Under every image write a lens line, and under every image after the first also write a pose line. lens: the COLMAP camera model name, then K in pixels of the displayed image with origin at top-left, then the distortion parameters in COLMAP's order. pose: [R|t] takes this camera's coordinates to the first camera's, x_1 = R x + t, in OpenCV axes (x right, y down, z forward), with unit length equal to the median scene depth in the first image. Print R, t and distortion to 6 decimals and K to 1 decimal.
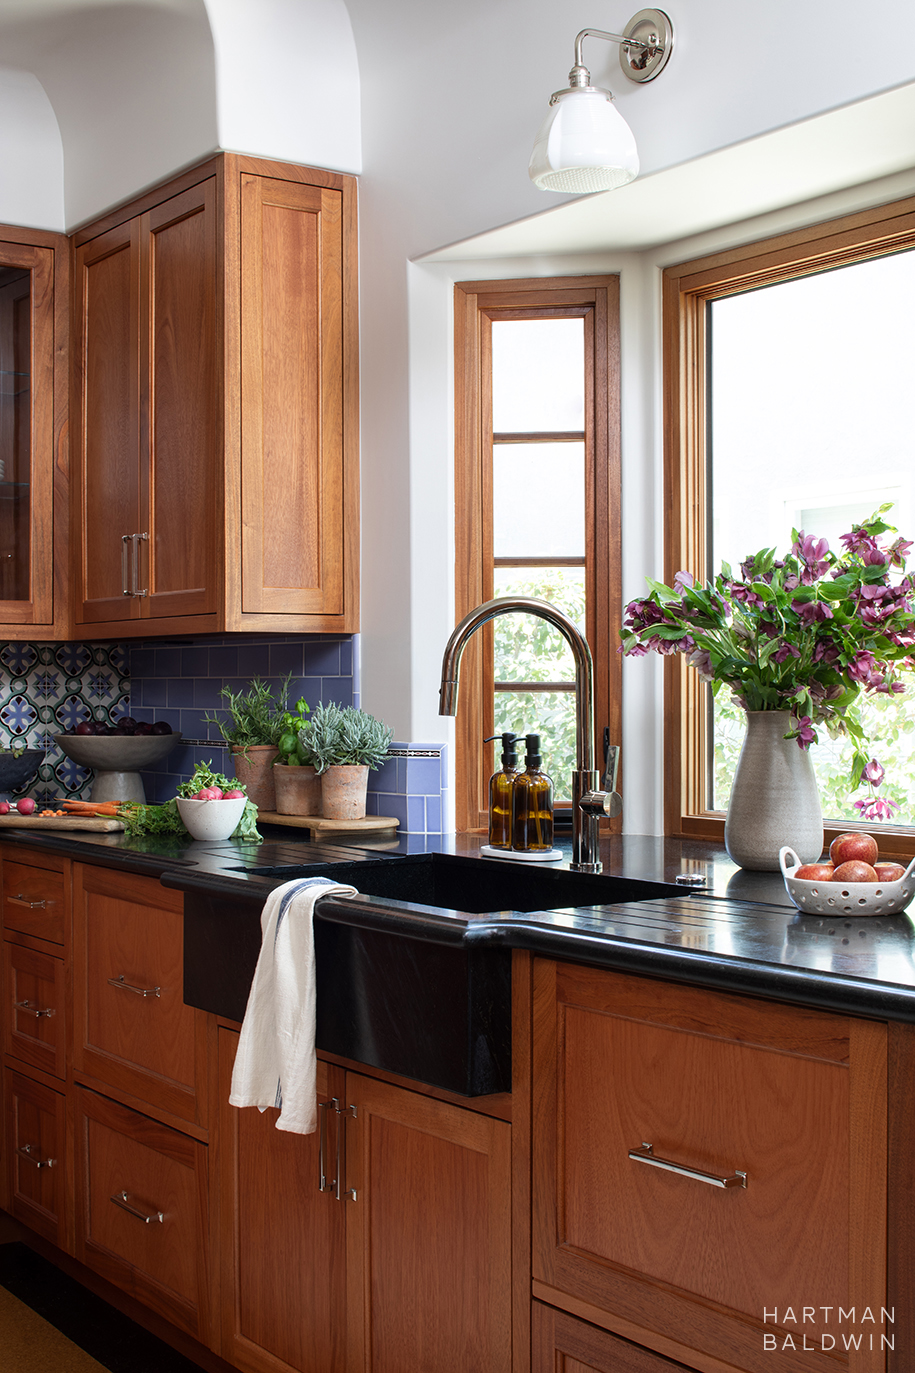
lens RADIAL K [[1760.6, 0, 457.5], [0, 1760.6, 686.5], [0, 0, 1]] dist [-0.047070, -0.028758]
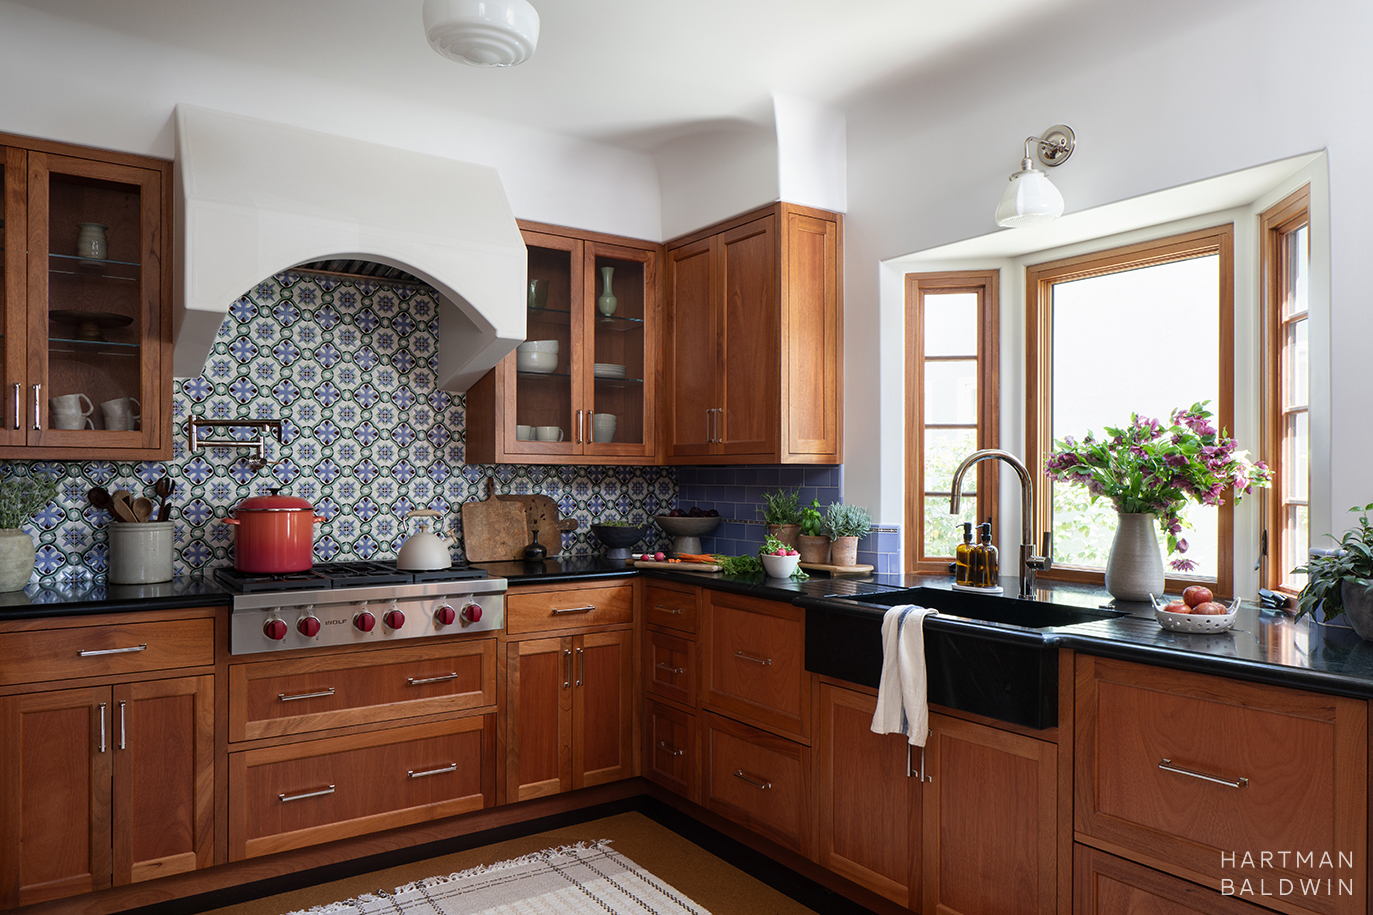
lens RADIAL K [[945.6, 0, 685.0], [0, 945.6, 478.6], [0, 0, 1]] dist [-0.000482, -0.000642]
pose [[0.999949, 0.004587, -0.009050, -0.223736], [-0.004558, 0.999984, 0.003208, -0.018217], [0.009064, -0.003167, 0.999954, 0.009736]]
